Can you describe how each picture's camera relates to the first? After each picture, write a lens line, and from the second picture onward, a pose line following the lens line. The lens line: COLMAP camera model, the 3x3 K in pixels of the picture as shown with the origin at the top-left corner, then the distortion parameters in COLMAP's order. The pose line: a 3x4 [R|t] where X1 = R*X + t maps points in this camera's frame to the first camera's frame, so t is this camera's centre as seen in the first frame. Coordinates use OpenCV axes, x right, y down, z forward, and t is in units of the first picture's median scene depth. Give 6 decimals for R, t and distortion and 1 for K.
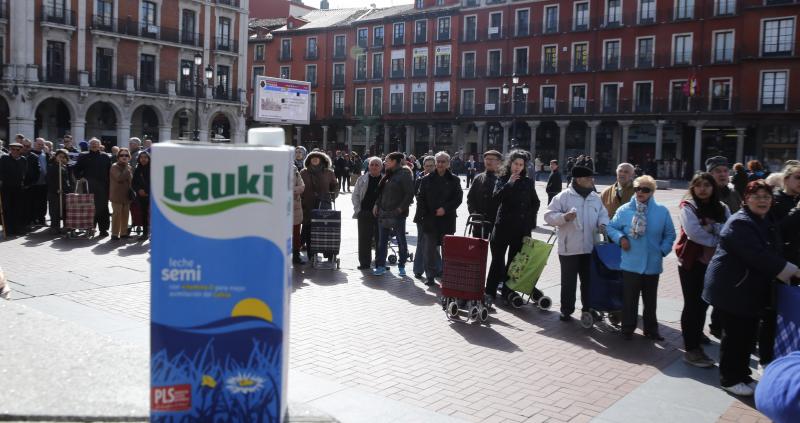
lens RADIAL K [[732.2, 0, 377.0], [0, 732.2, 179.5], [0, 0, 1]] dist [-0.002818, 0.000000]
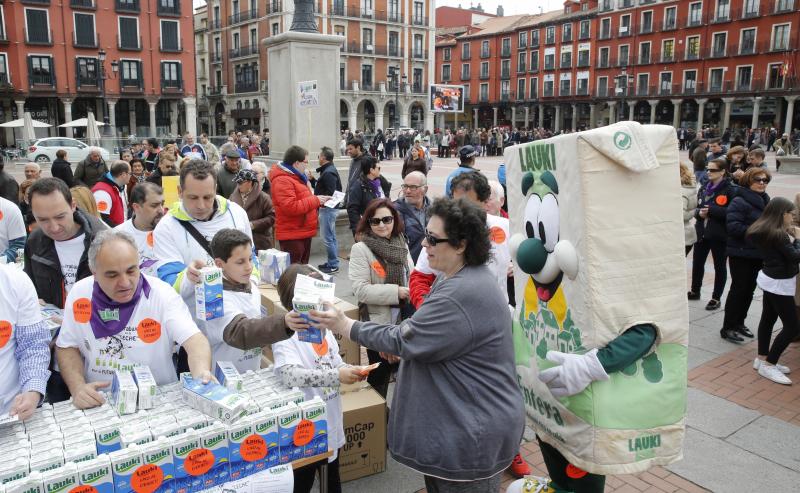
lens RADIAL K [[579.8, 0, 379.6], [0, 579.8, 230.4], [0, 0, 1]] dist [-0.101268, 0.080462]
pose [[0.958449, 0.019791, -0.284577, 0.041532], [0.019798, 0.990570, 0.135570, 0.002501], [0.284577, -0.135571, 0.949019, -0.120263]]
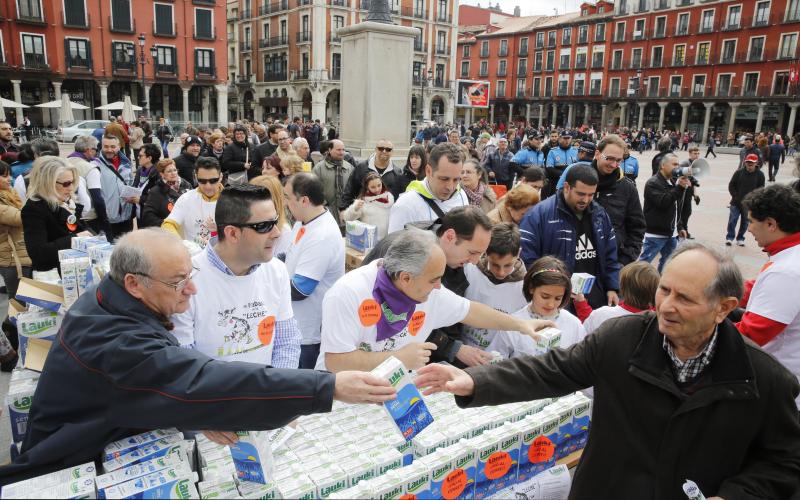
lens RADIAL K [[546.1, 0, 401.2], [0, 546.1, 236.3], [0, 0, 1]] dist [-0.100123, 0.078837]
pose [[0.961165, 0.059036, -0.269584, 0.029645], [-0.012437, 0.985125, 0.171387, 0.001382], [0.275692, -0.161379, 0.947603, -0.114715]]
